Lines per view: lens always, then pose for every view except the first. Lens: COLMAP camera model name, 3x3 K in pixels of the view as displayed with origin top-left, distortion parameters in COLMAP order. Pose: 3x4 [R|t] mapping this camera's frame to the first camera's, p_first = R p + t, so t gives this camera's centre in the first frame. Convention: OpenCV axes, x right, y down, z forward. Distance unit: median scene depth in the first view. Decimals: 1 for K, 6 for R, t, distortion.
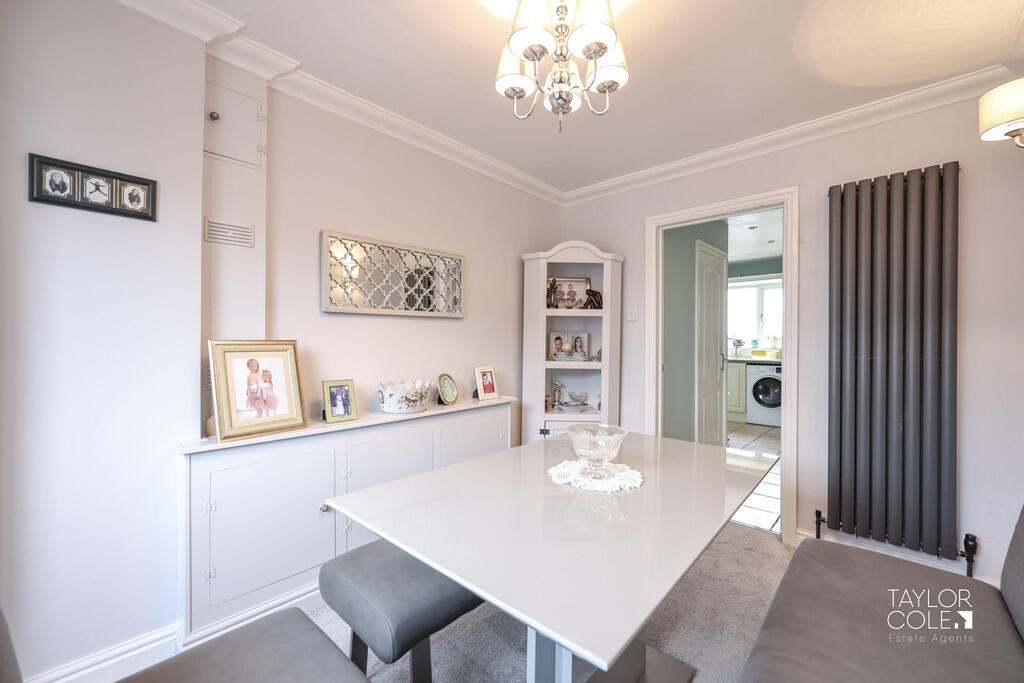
lens RADIAL K [[407.7, 0, 509.5], [0, 407.7, 341.0], [0, 0, 1]] dist [-0.003025, 0.000024]
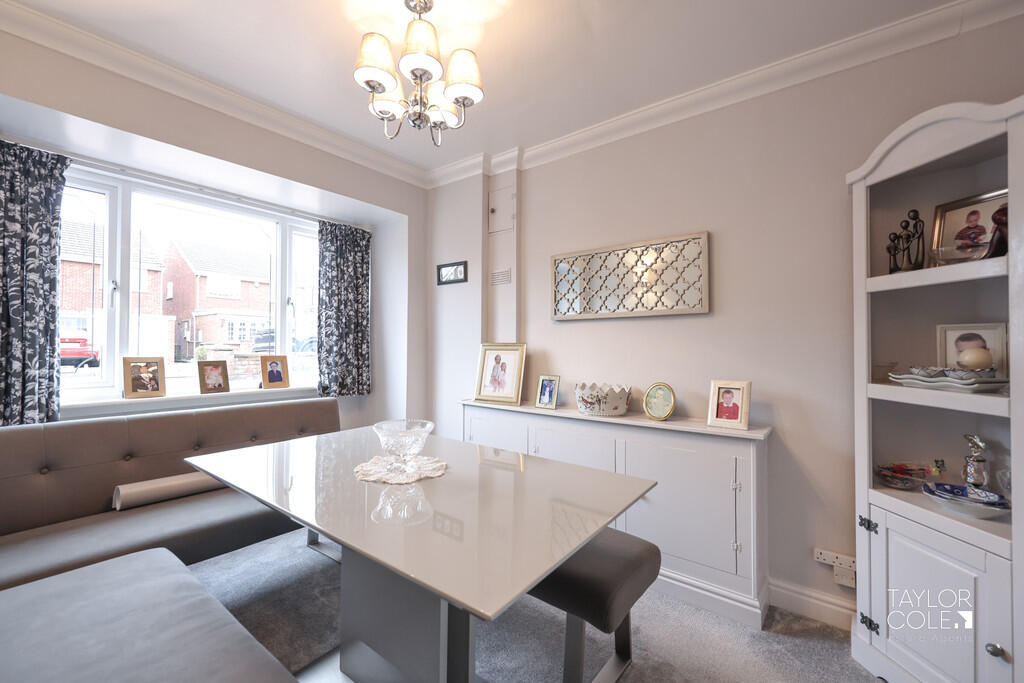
lens RADIAL K [[407.7, 0, 510.2], [0, 407.7, 341.2], [0, 0, 1]] dist [-0.003025, 0.000024]
pose [[0.098169, -0.008915, -0.995130, 0.807223], [-0.002094, 0.999956, -0.009165, 0.004402], [0.995168, 0.002983, 0.098146, 0.759499]]
